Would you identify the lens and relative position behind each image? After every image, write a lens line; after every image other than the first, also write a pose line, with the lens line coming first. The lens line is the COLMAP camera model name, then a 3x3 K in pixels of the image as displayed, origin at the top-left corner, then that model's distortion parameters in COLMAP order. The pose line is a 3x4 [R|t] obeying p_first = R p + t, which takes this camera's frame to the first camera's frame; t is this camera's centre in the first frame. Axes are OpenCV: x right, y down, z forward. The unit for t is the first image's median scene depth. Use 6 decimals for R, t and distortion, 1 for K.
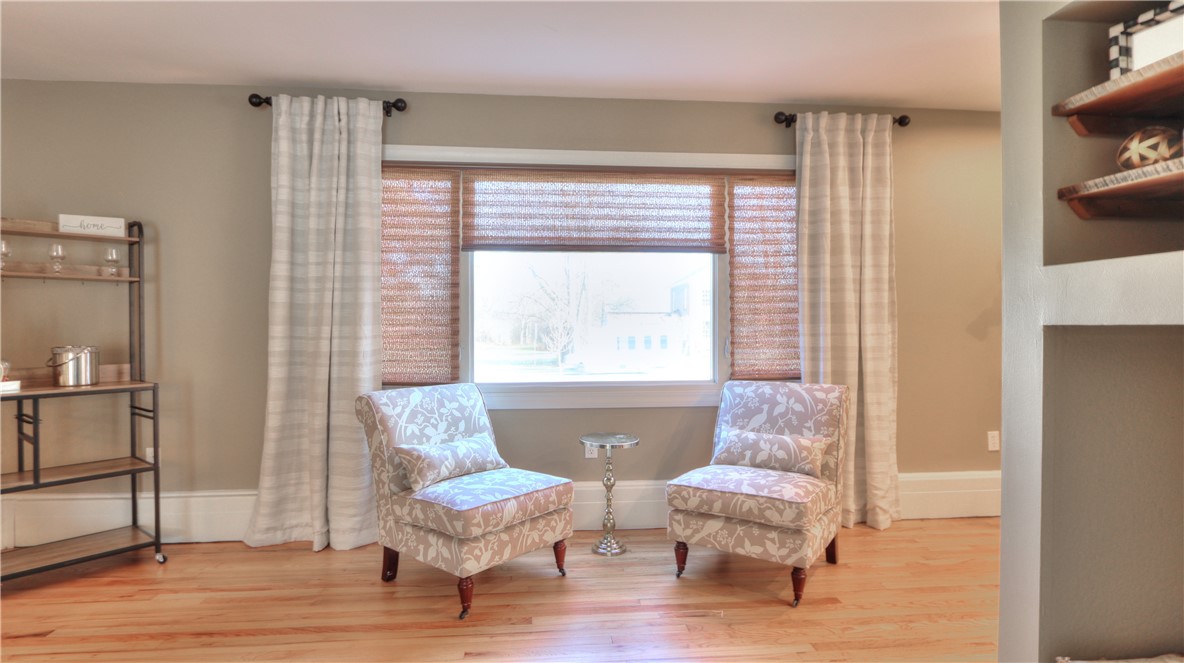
lens RADIAL K [[624.4, 0, 595.1], [0, 624.4, 331.6], [0, 0, 1]] dist [-0.007687, -0.000512]
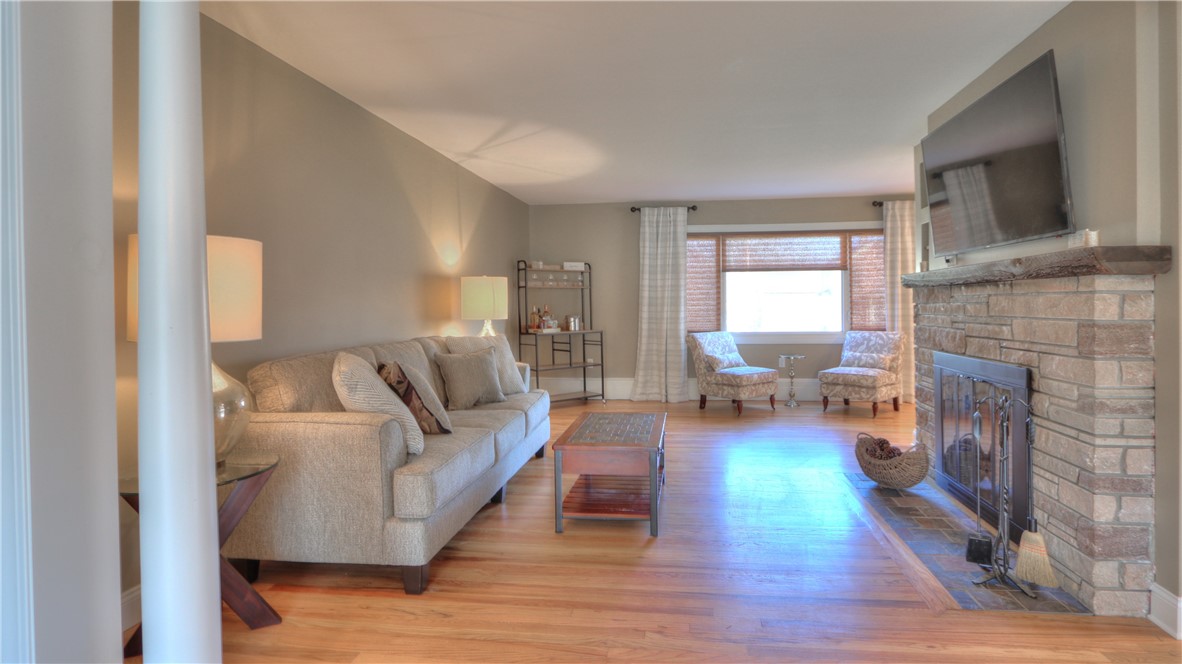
lens RADIAL K [[637.6, 0, 617.7], [0, 637.6, 310.4], [0, 0, 1]] dist [-0.005982, -0.000351]
pose [[0.981737, -0.006069, -0.190144, -0.153885], [0.005612, 0.999980, -0.002938, 0.011714], [0.190158, 0.001818, 0.981752, -1.351756]]
